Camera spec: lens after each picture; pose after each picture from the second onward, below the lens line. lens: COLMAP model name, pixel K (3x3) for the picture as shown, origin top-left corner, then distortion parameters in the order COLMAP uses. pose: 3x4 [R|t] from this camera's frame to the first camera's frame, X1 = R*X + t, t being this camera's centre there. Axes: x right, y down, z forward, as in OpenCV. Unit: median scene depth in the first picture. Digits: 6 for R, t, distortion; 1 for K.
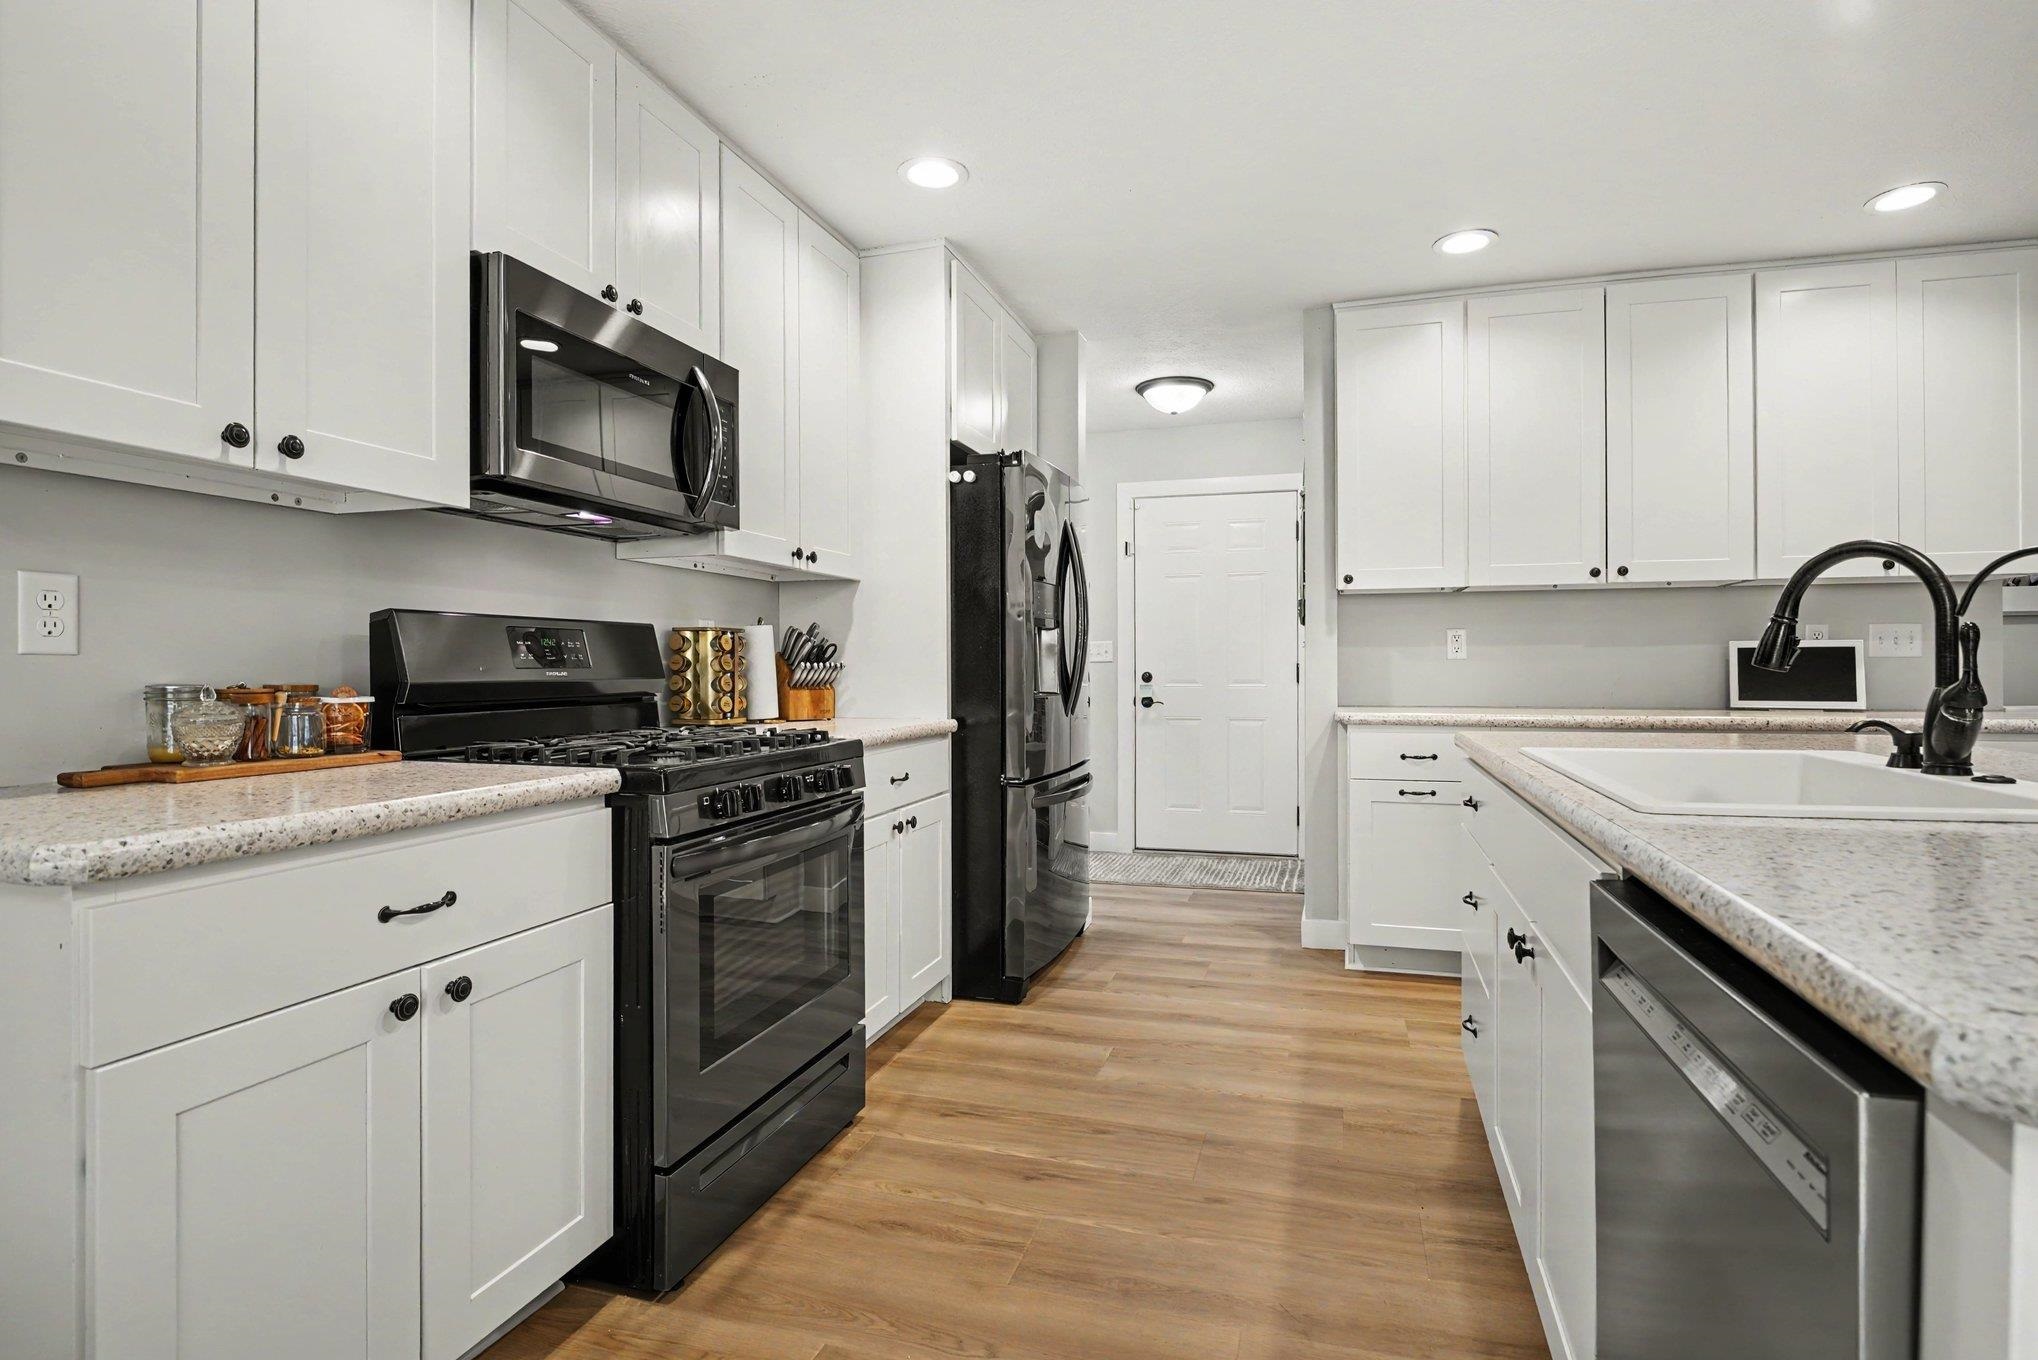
lens RADIAL K [[1002.4, 0, 1033.2], [0, 1002.4, 675.8], [0, 0, 1]] dist [-0.028412, -0.001857]
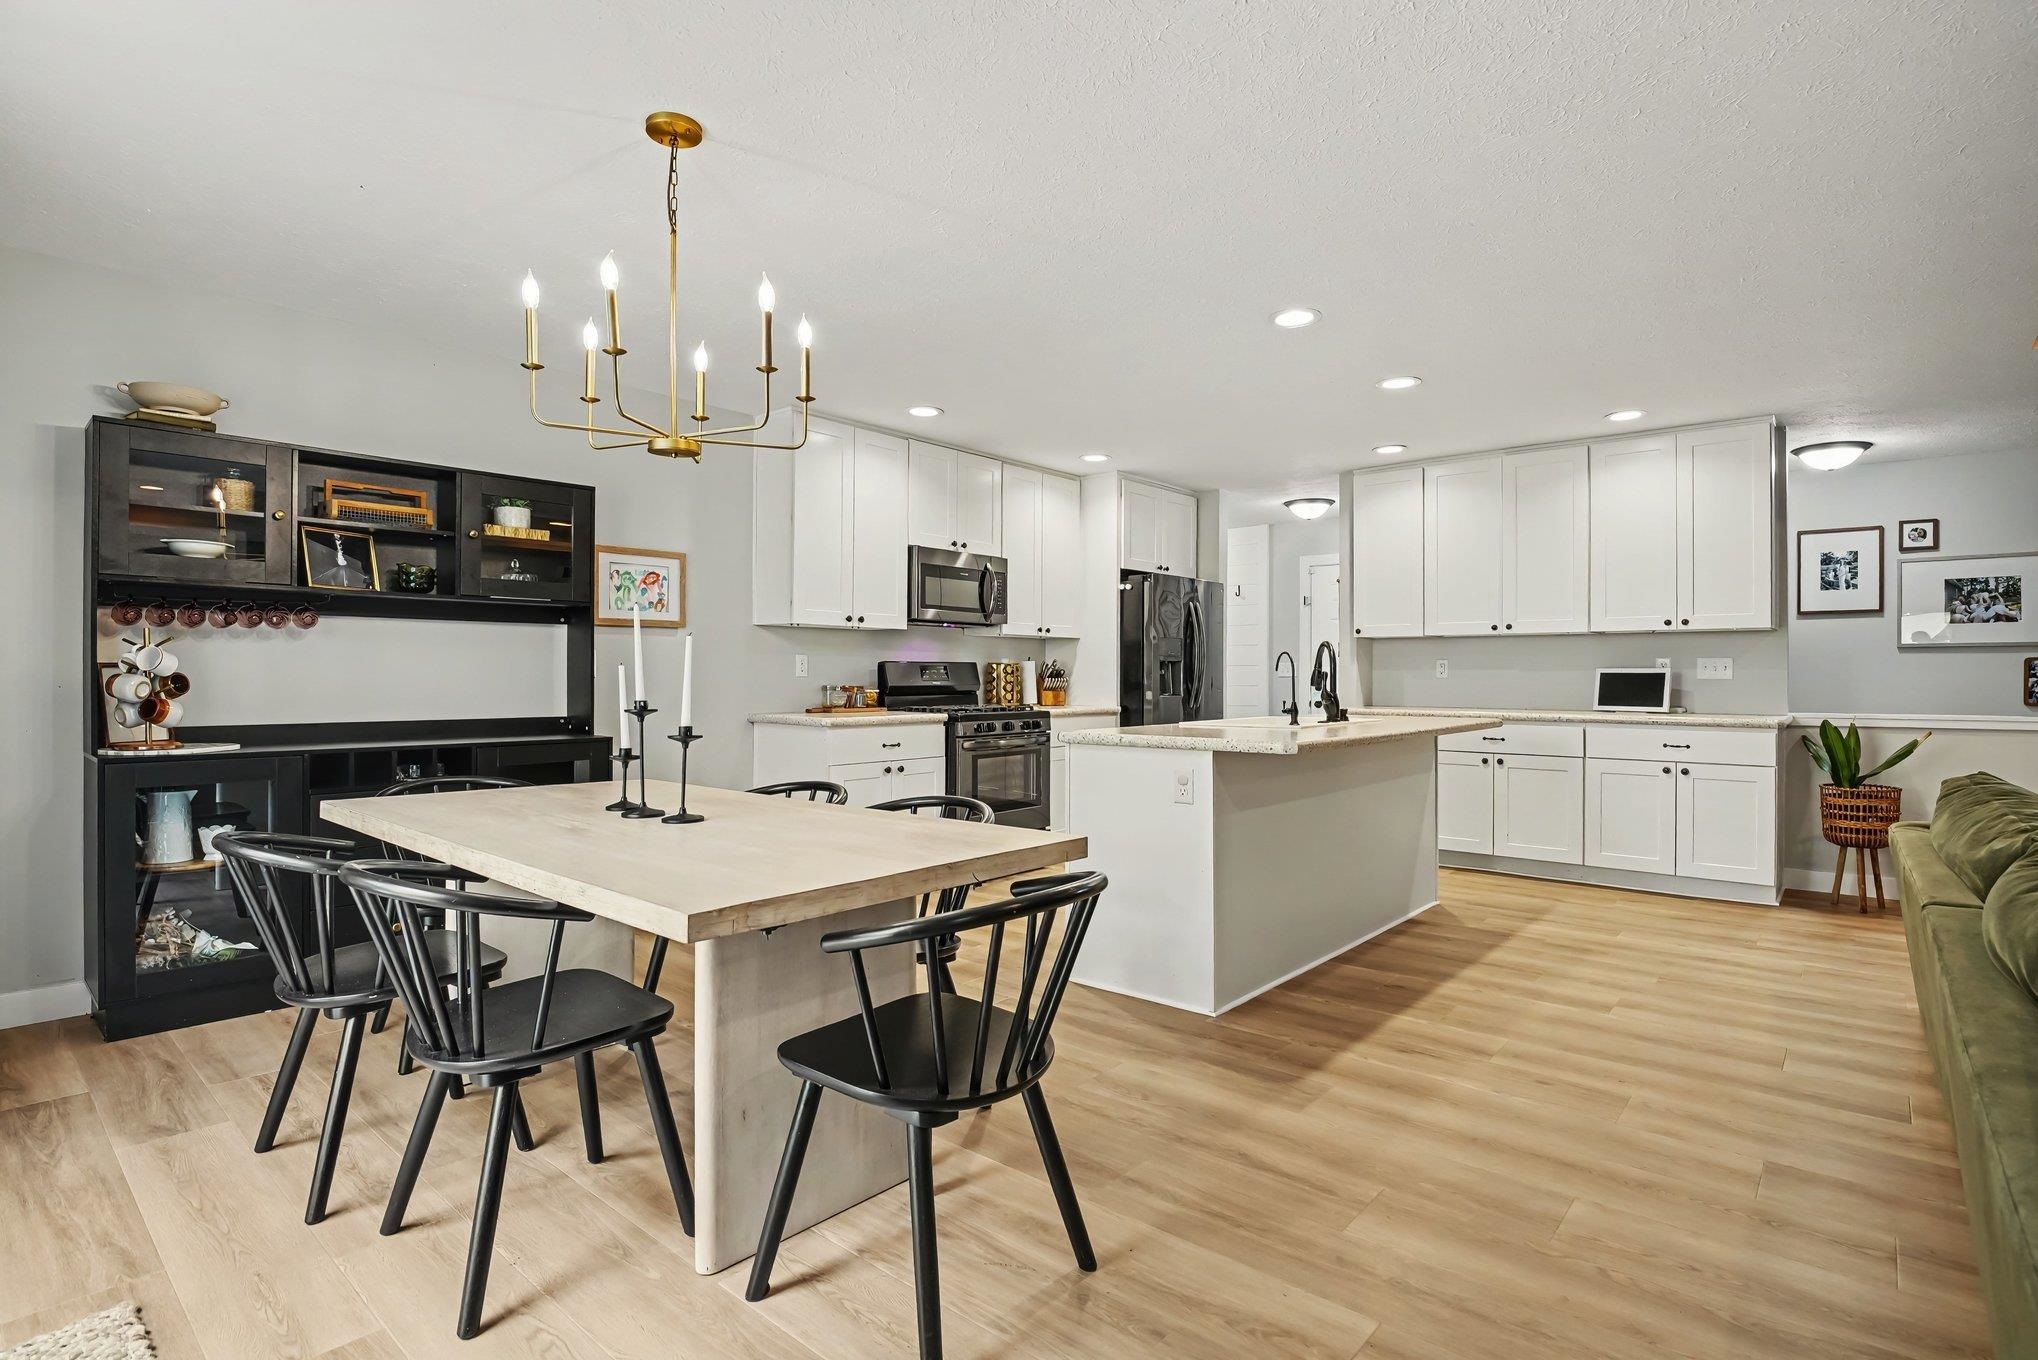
lens RADIAL K [[1002.4, 0, 1028.7], [0, 1002.4, 675.3], [0, 0, 1]] dist [-0.028412, -0.001857]
pose [[0.914907, 0.006303, -0.403614, 0.642927], [-0.009754, 0.999931, -0.006496, -0.005671], [0.403546, 0.009880, 0.914906, -1.052471]]
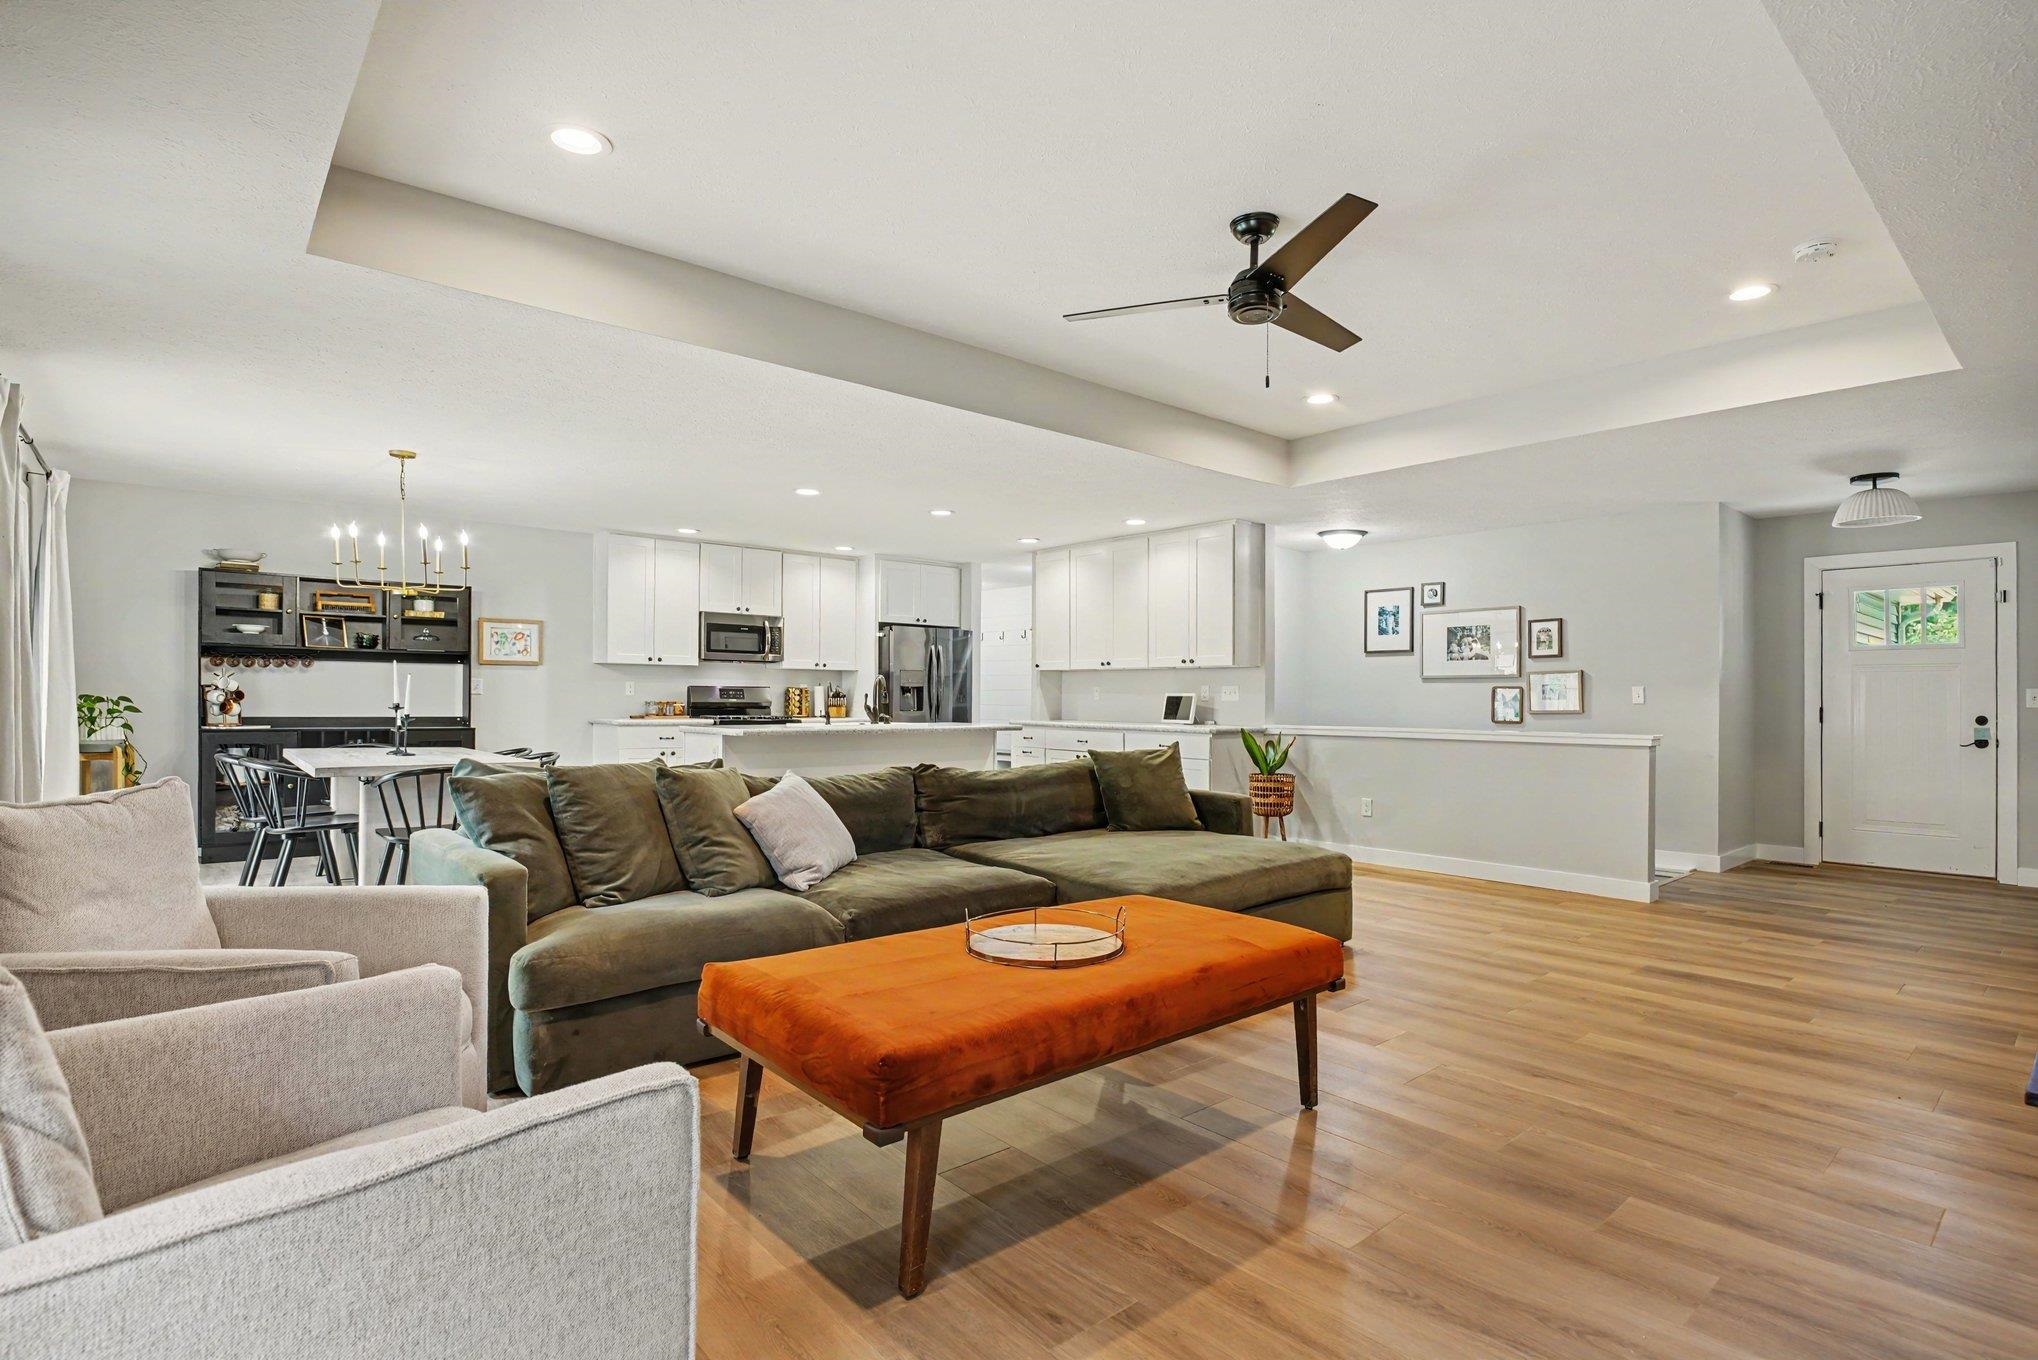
lens RADIAL K [[1002.4, 0, 1037.4], [0, 1002.4, 688.9], [0, 0, 1]] dist [-0.028412, -0.001857]
pose [[0.845643, 0.005558, -0.533720, 2.105159], [-0.017079, 0.999716, -0.016649, -0.001971], [0.533476, 0.023195, 0.845497, -1.367268]]
